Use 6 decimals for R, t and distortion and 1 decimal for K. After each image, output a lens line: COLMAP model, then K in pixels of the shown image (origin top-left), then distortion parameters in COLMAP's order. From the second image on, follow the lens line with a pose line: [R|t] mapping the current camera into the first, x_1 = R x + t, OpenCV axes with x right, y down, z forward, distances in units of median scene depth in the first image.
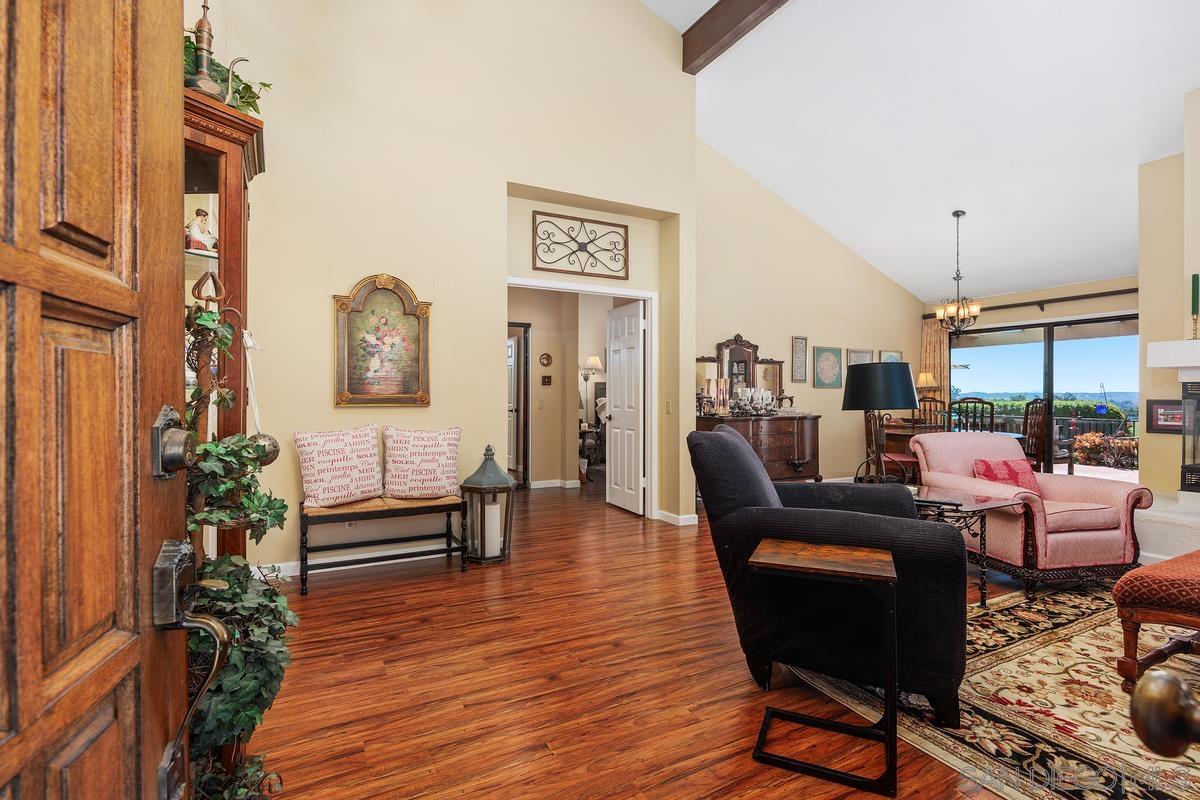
lens RADIAL K [[558.9, 0, 601.7], [0, 558.9, 402.2], [0, 0, 1]] dist [-0.001292, -0.001033]
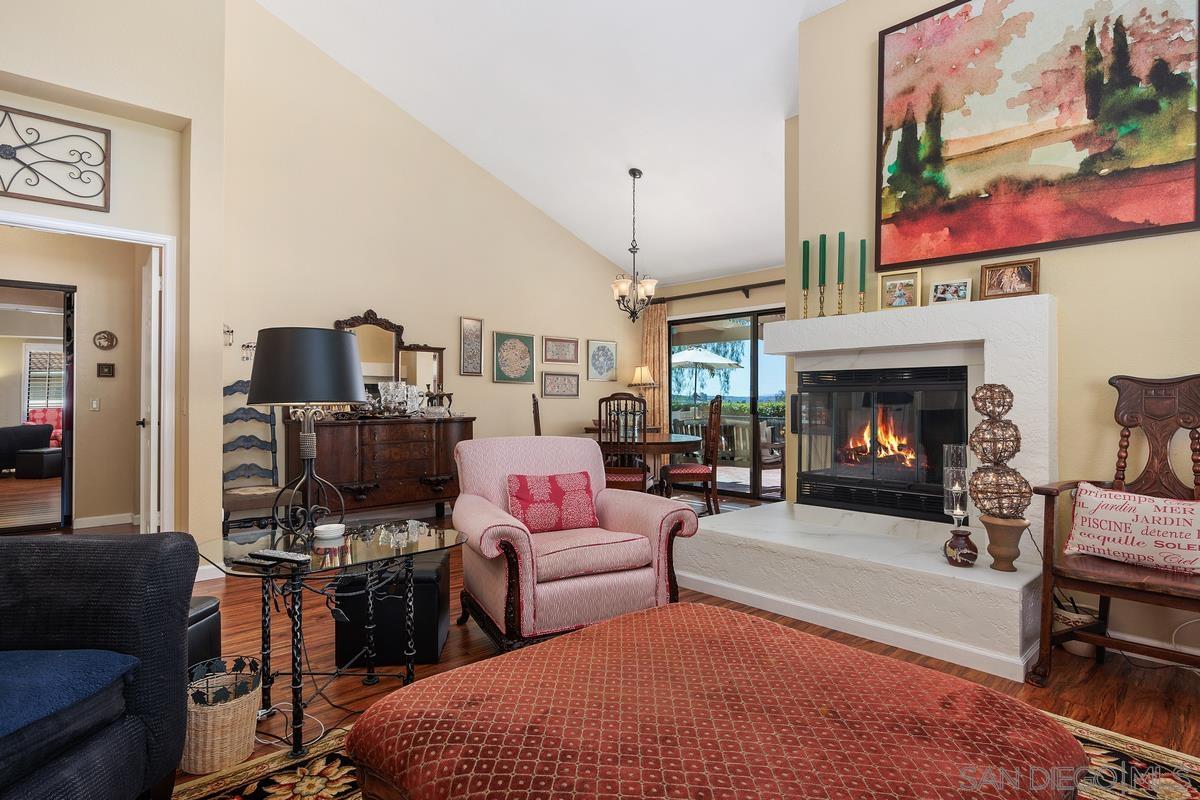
lens RADIAL K [[618.6, 0, 600.0], [0, 618.6, 400.0], [0, 0, 1]] dist [-0.002358, -0.001462]
pose [[0.966044, -0.001113, 0.258374, 0.450282], [0.003938, 0.999938, -0.010416, 0.012569], [-0.258347, 0.011079, 0.965989, 0.165176]]
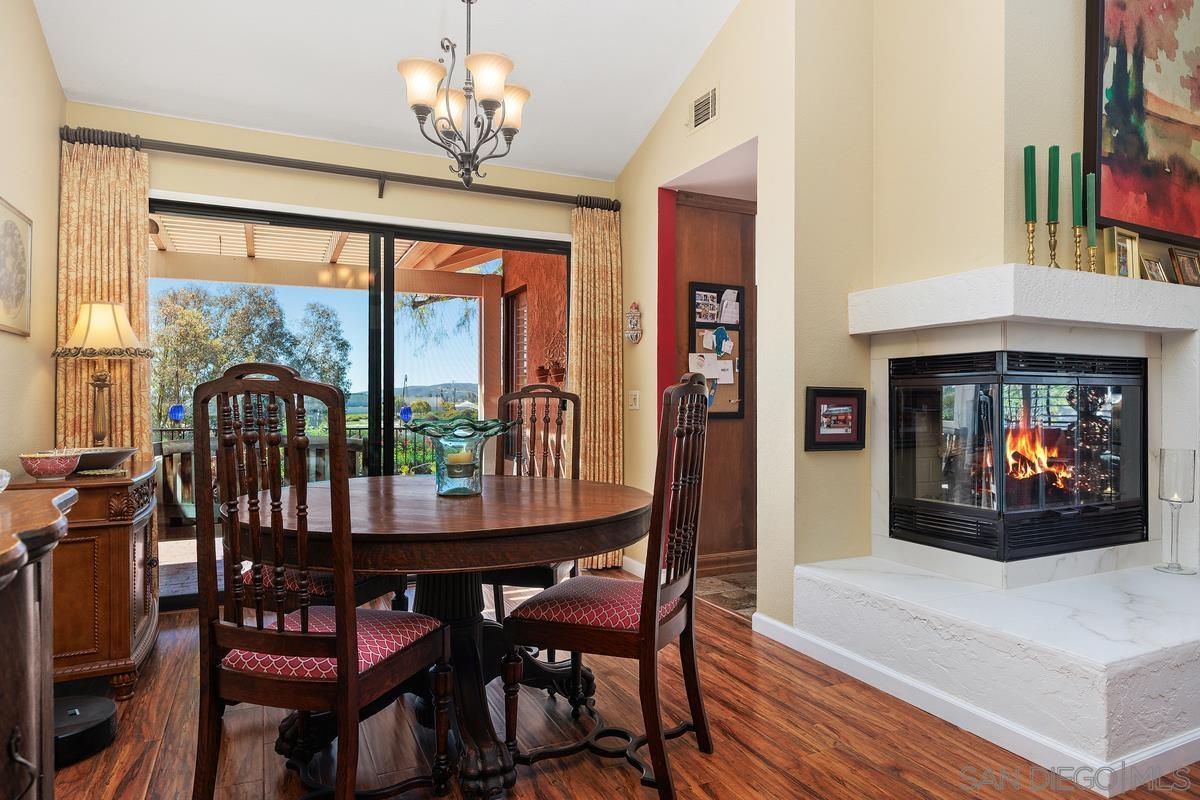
lens RADIAL K [[693.9, 0, 594.1], [0, 693.9, 377.4], [0, 0, 1]] dist [0.003983, 0.001148]
pose [[0.041792, 0.026151, 0.998784, 0.341192], [0.006675, 0.999628, -0.026452, 0.001028], [-0.999104, 0.007773, 0.041602, 1.170242]]
